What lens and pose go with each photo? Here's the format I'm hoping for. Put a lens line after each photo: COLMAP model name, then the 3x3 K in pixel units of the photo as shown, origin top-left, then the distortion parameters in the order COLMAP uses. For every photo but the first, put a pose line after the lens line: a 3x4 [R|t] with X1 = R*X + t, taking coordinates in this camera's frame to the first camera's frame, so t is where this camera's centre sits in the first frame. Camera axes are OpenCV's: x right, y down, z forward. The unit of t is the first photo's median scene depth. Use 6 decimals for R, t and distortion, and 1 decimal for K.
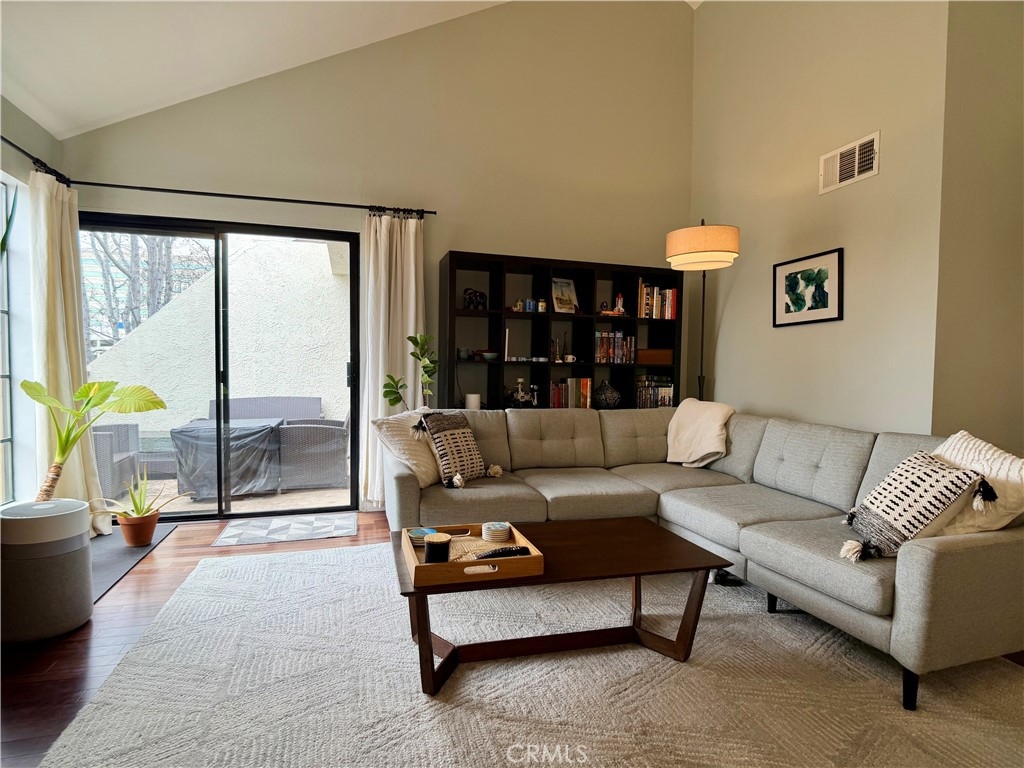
lens RADIAL K [[530.4, 0, 513.5], [0, 530.4, 384.1], [0, 0, 1]] dist [-0.002524, -0.014074]
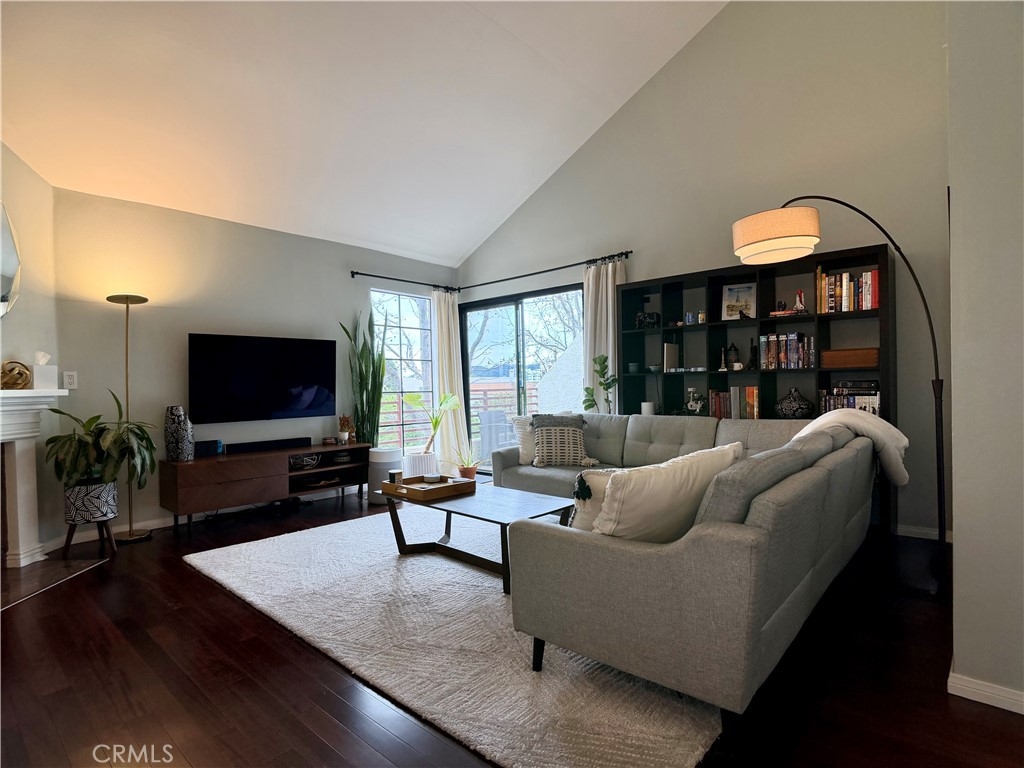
lens RADIAL K [[530.4, 0, 509.5], [0, 530.4, 386.7], [0, 0, 1]] dist [-0.002524, -0.014074]
pose [[0.509028, -0.022062, -0.860467, 0.726269], [-0.000472, 0.999664, -0.025910, 0.013948], [0.860750, 0.013595, 0.508847, 0.150437]]
